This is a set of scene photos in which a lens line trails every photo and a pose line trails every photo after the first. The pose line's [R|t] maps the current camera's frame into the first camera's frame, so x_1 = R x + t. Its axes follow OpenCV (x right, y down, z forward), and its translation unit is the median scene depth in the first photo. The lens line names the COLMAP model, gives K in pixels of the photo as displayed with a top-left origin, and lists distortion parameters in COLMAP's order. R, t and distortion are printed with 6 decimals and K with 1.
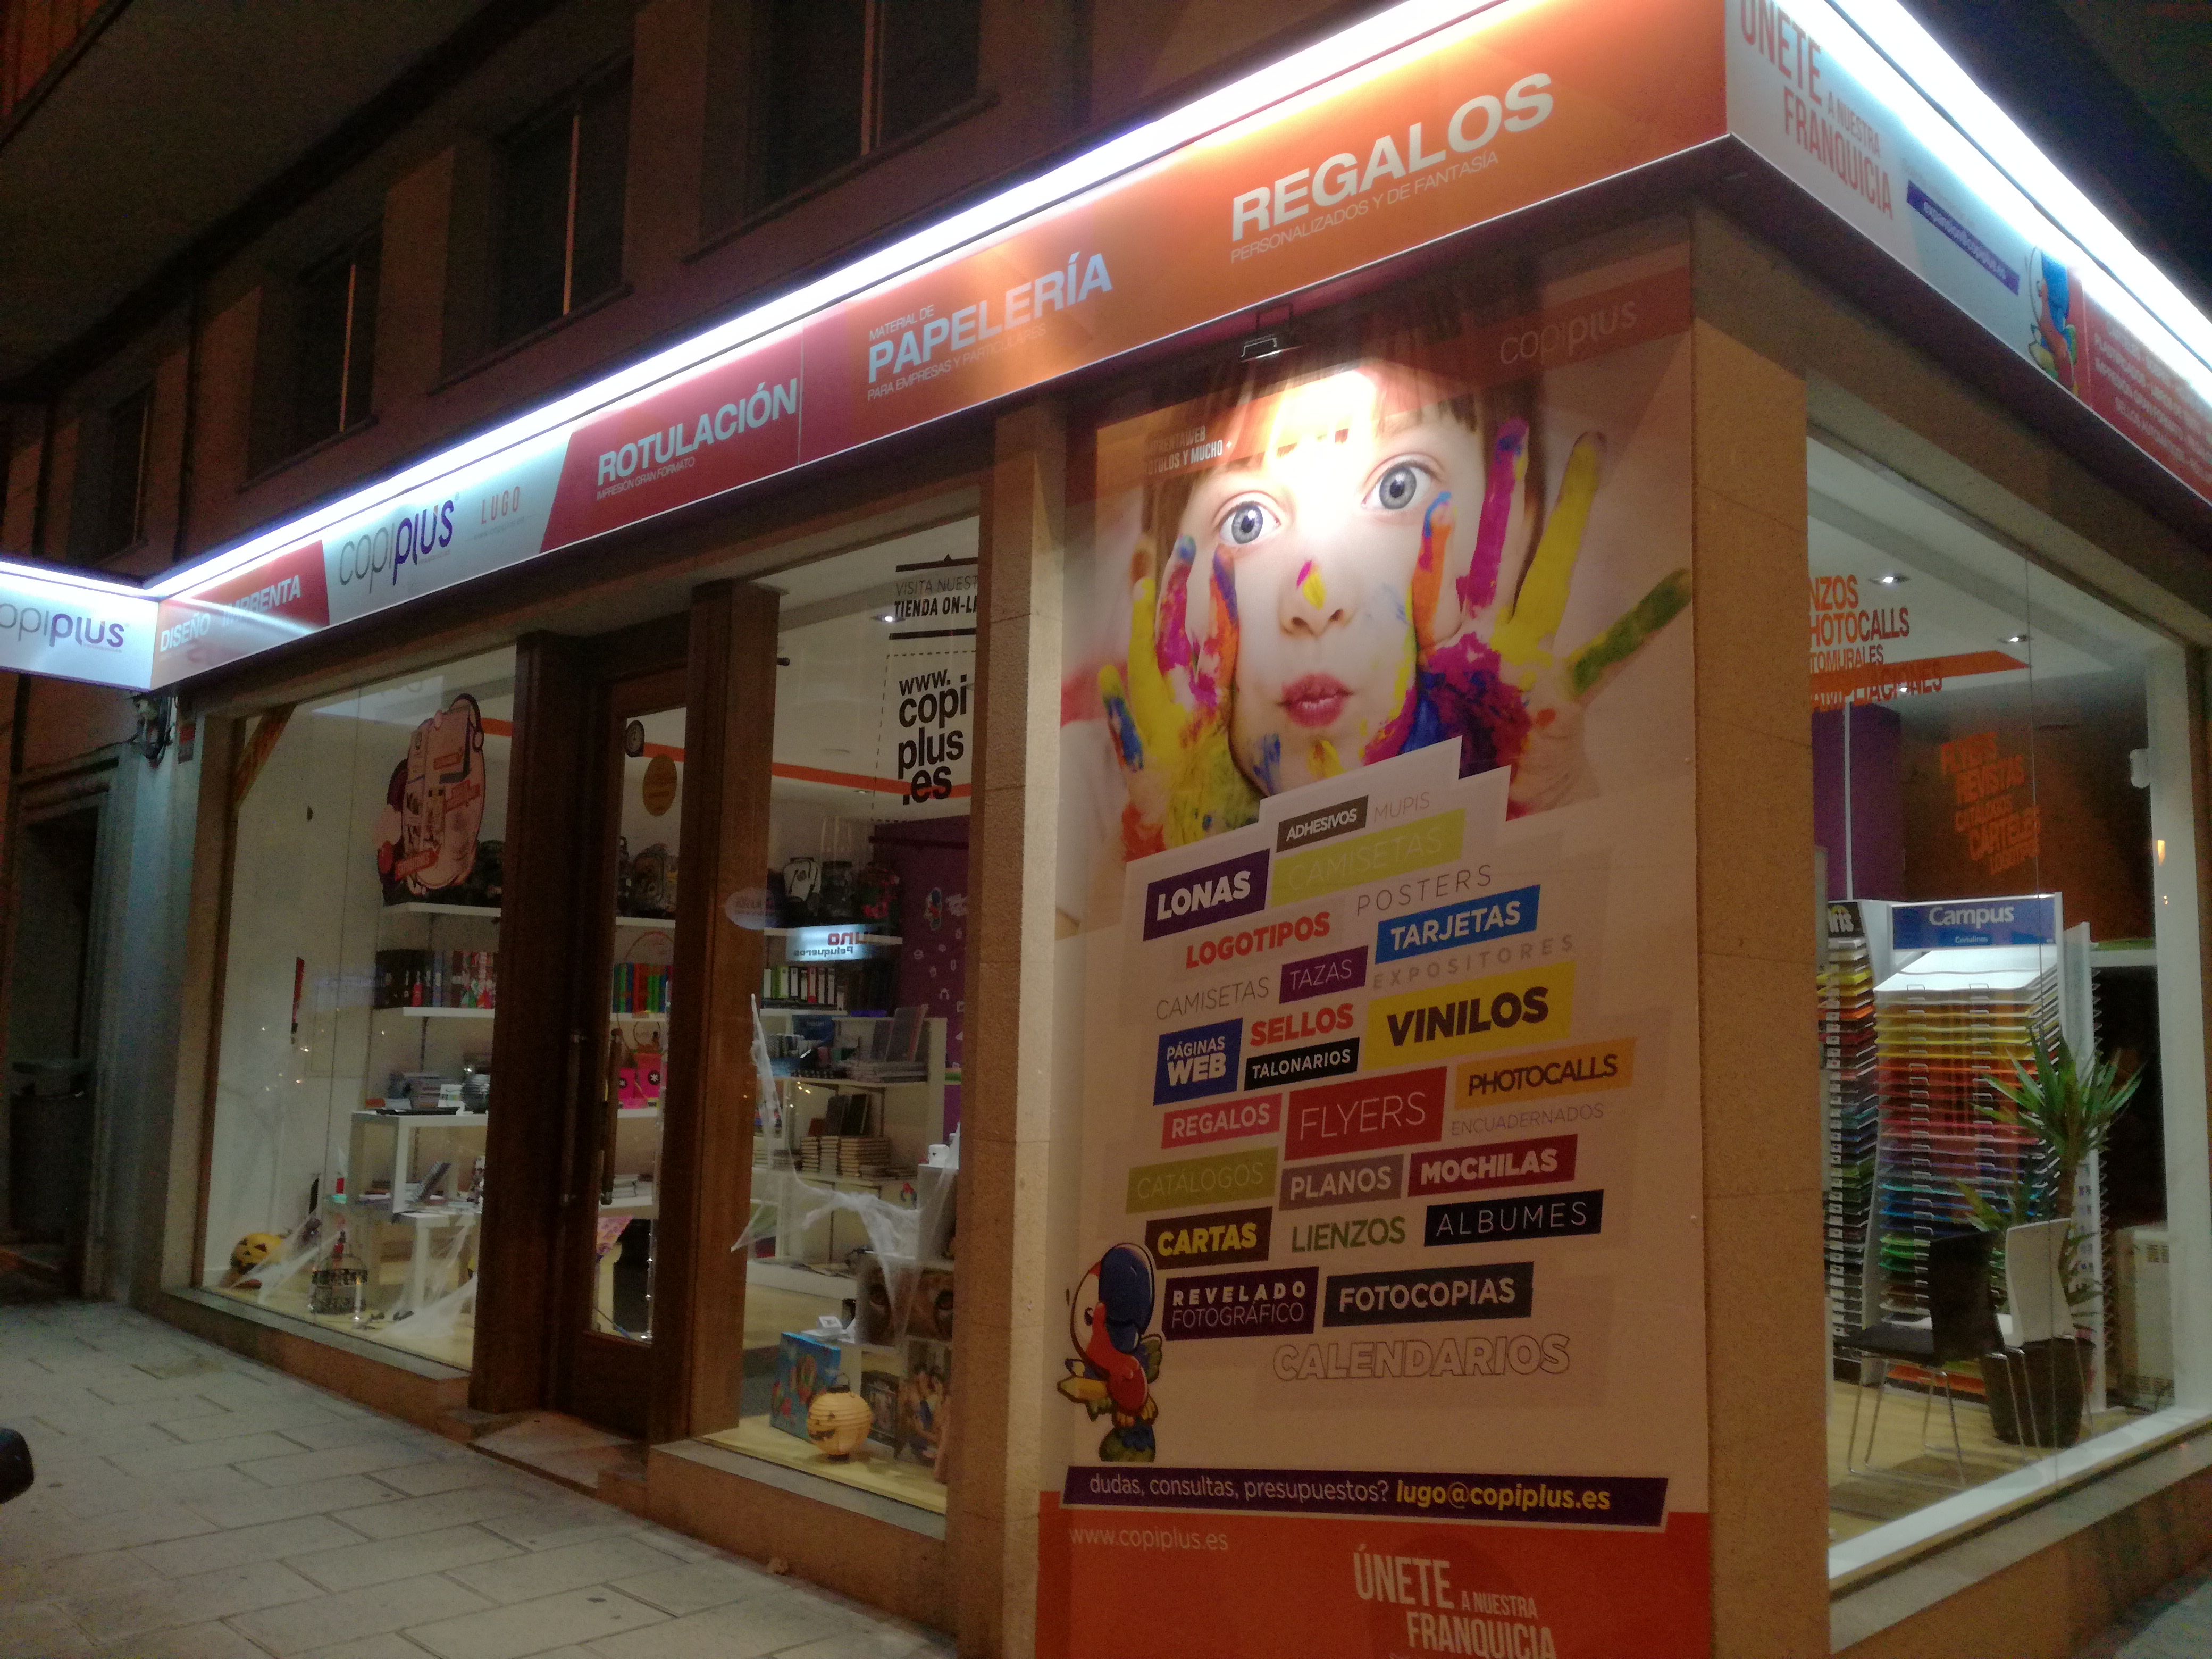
lens RADIAL K [[1788.4, 0, 1099.1], [0, 1788.4, 845.7], [0, 0, 1]] dist [0.156388, -0.373947]
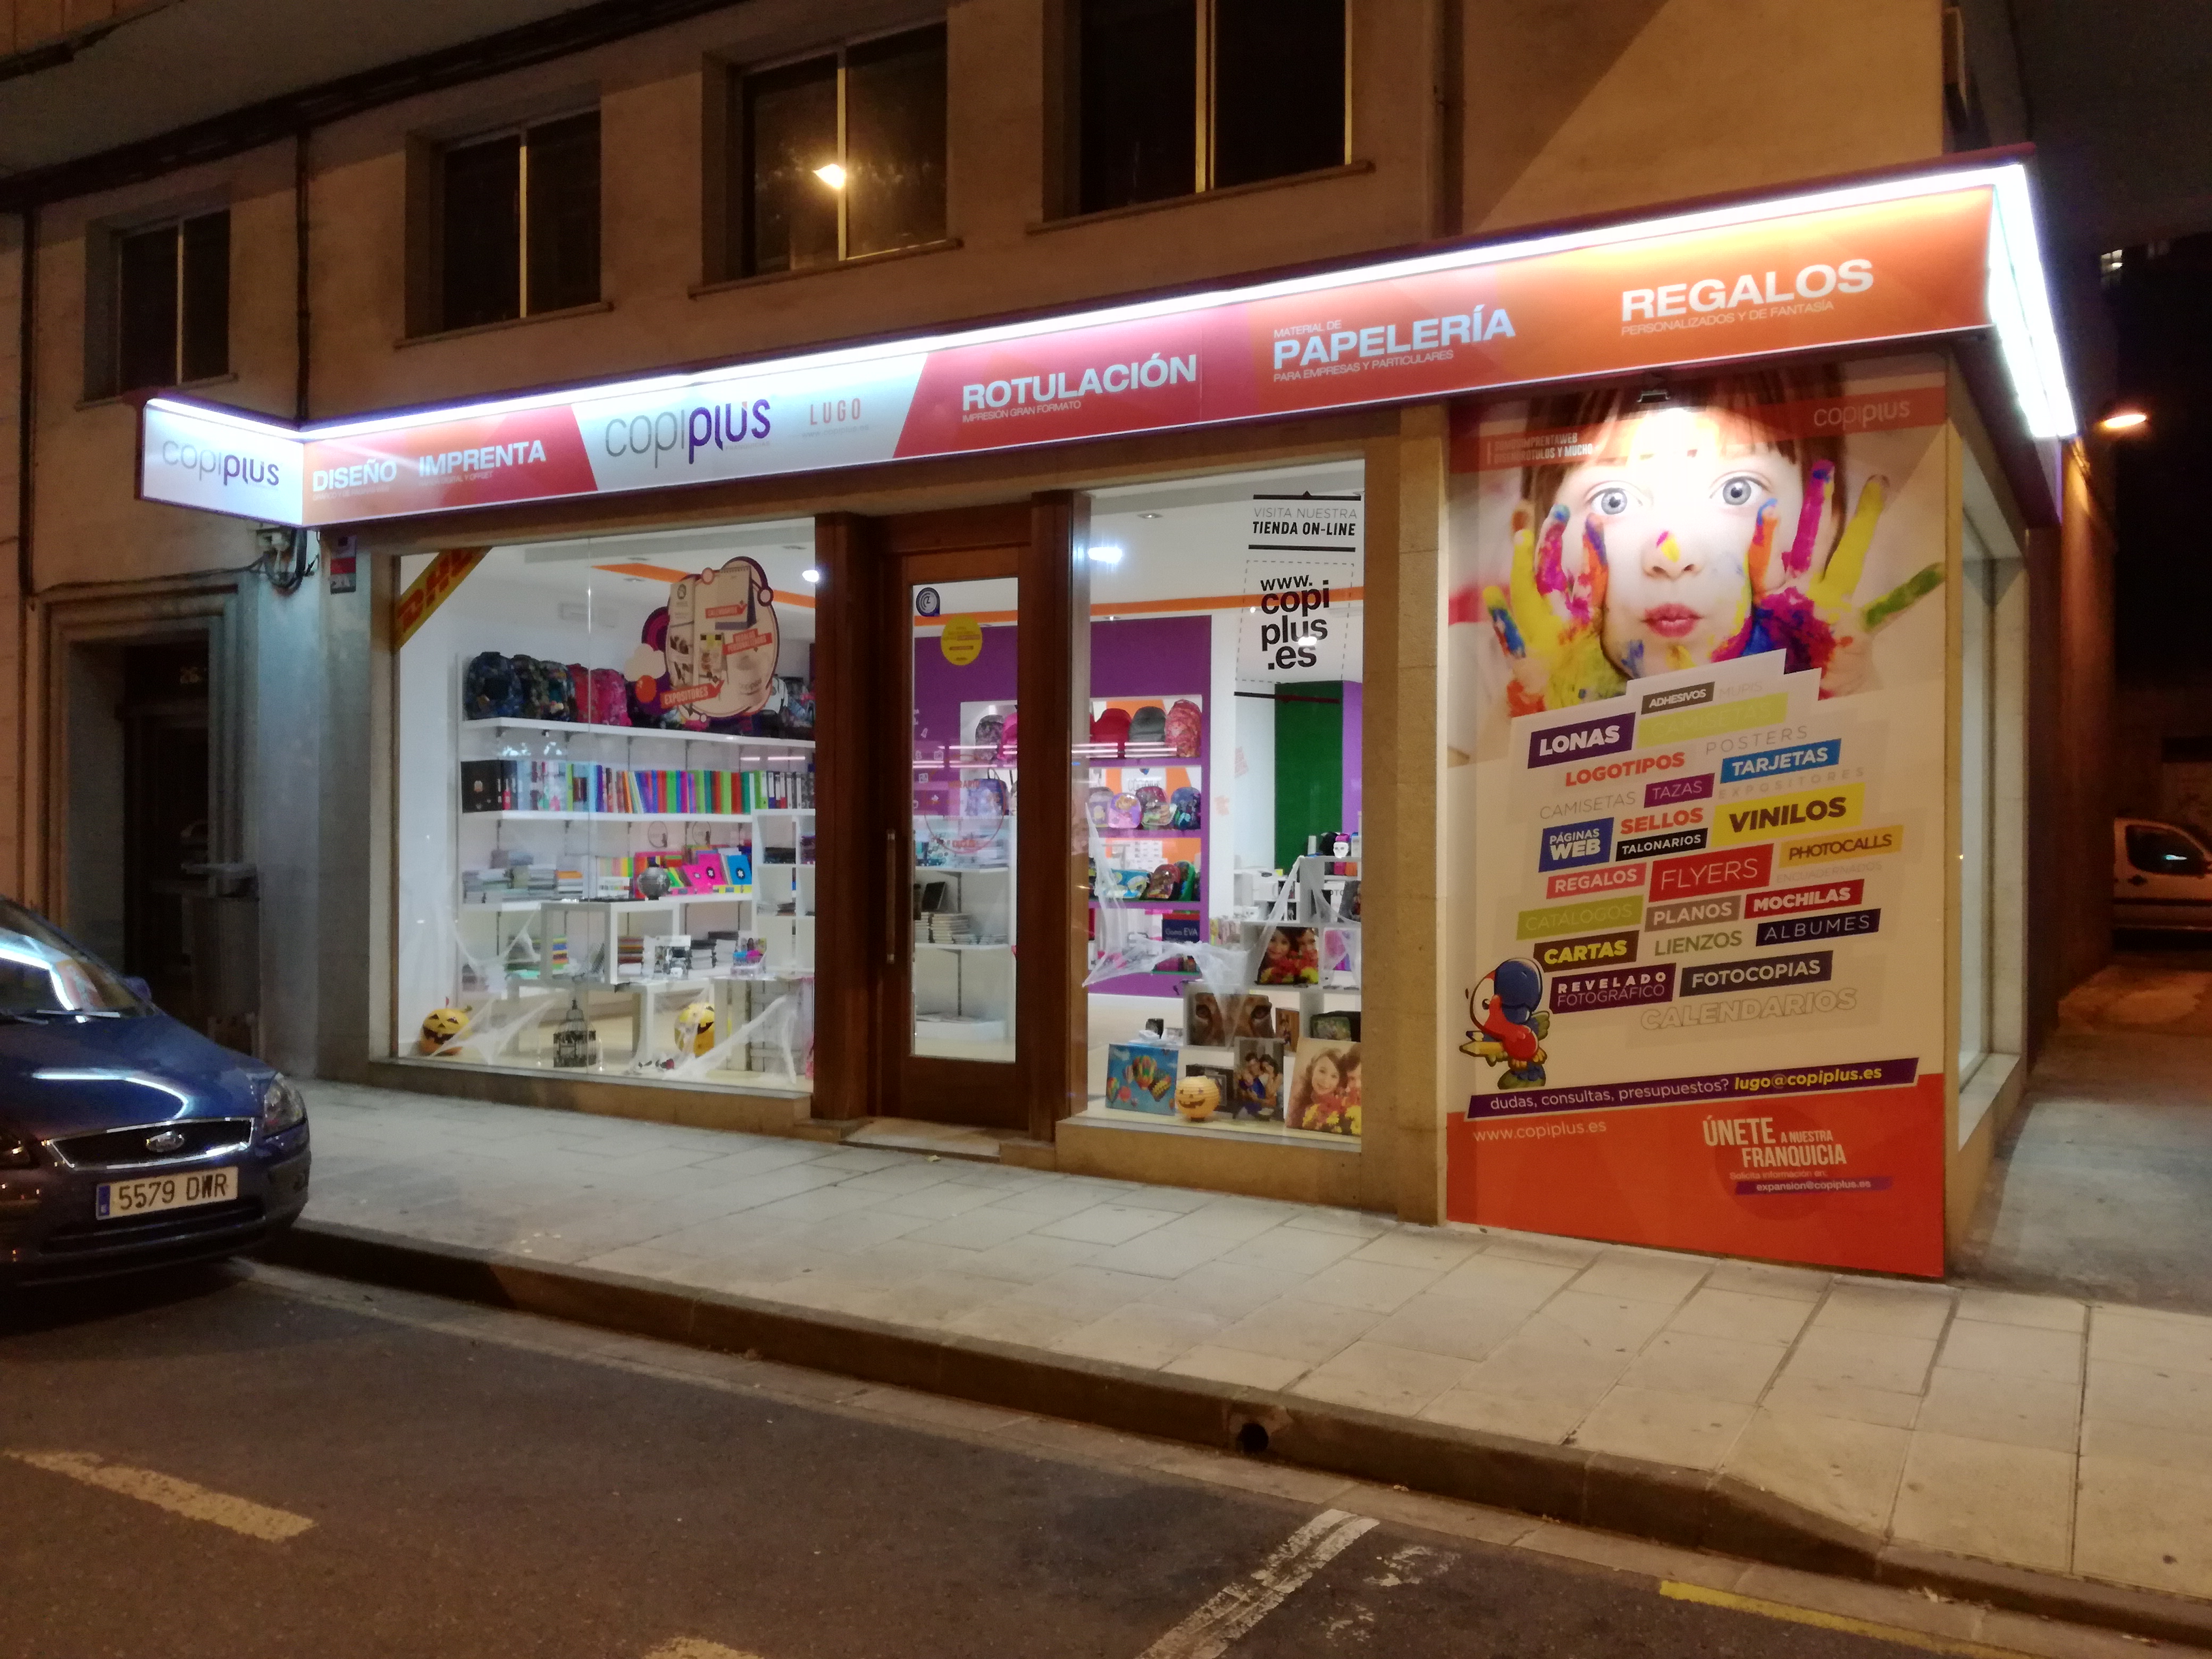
lens RADIAL K [[1788.4, 0, 1099.1], [0, 1788.4, 845.7], [0, 0, 1]] dist [0.156388, -0.373947]
pose [[0.964920, -0.020559, 0.261739, -0.780897], [-0.010736, 0.993006, 0.117576, -0.063715], [-0.262326, -0.116262, 0.957950, -0.433769]]
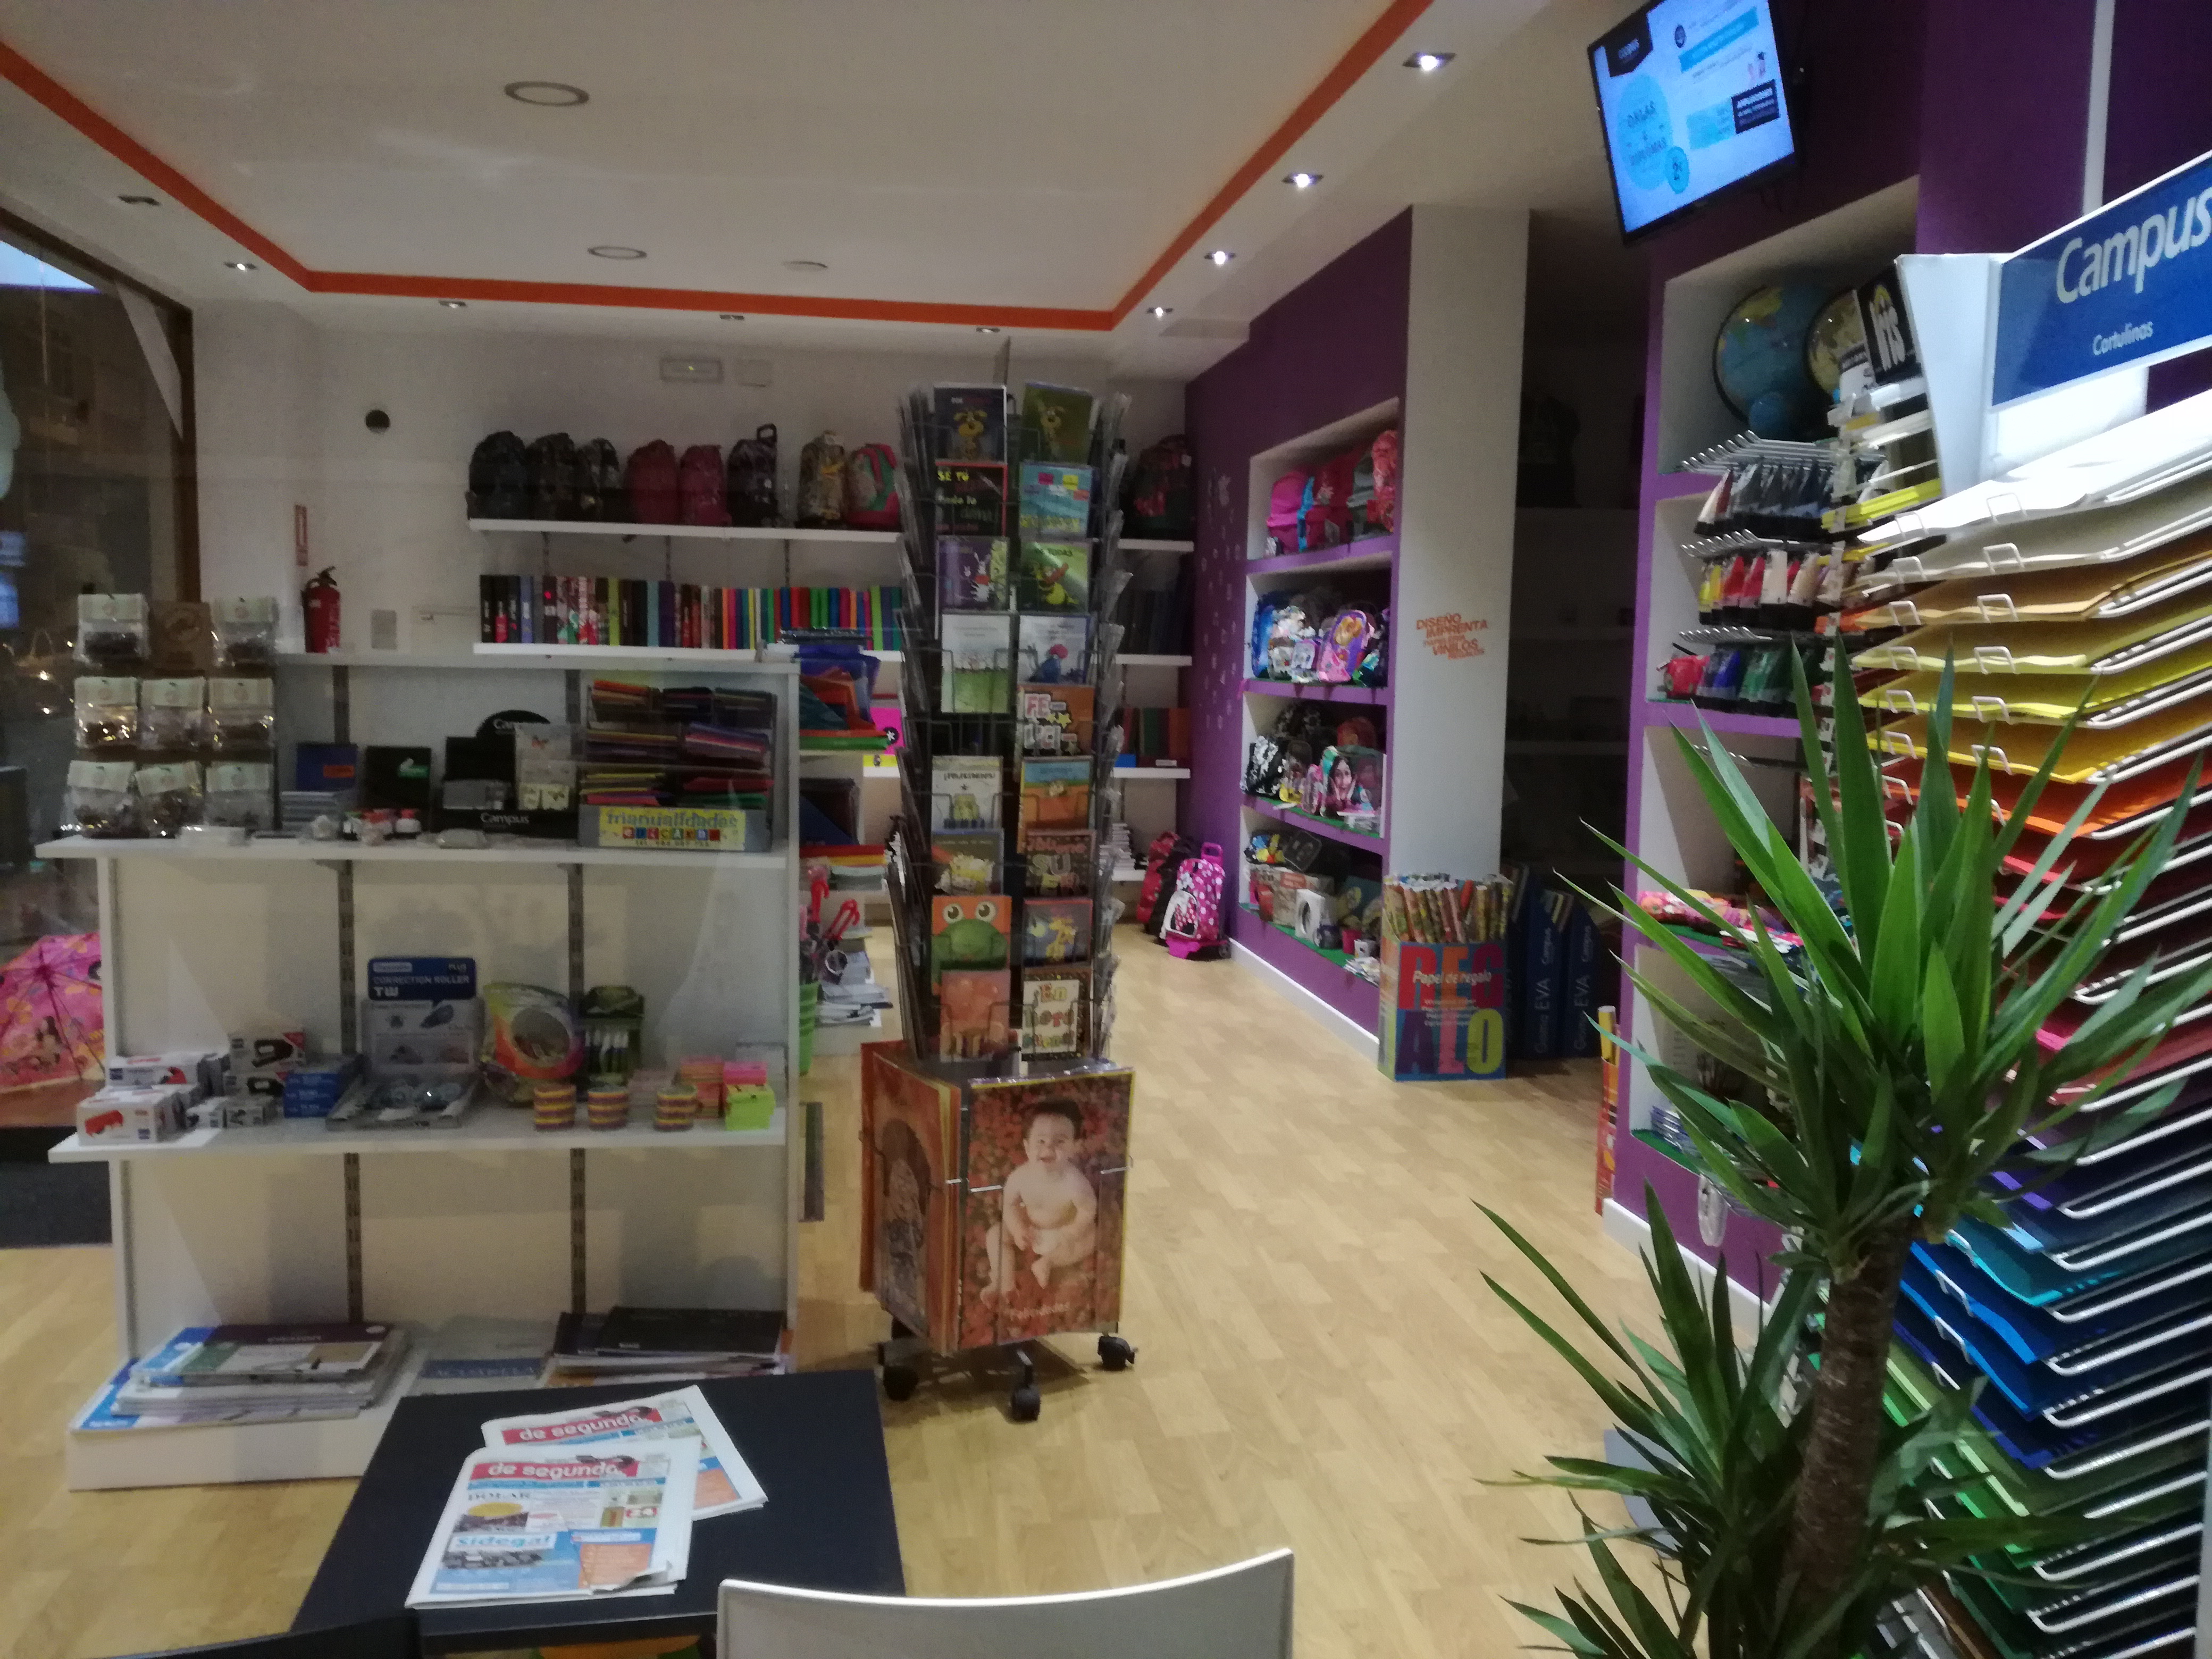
lens RADIAL K [[1812.8, 0, 1106.0], [0, 1812.8, 829.5], [0, 0, 1]] dist [-0.001041, -0.000591]
pose [[0.814432, 0.048304, -0.578244, 0.876784], [0.063831, 0.983023, 0.172020, 0.114555], [0.576737, -0.177009, 0.797523, 1.154792]]
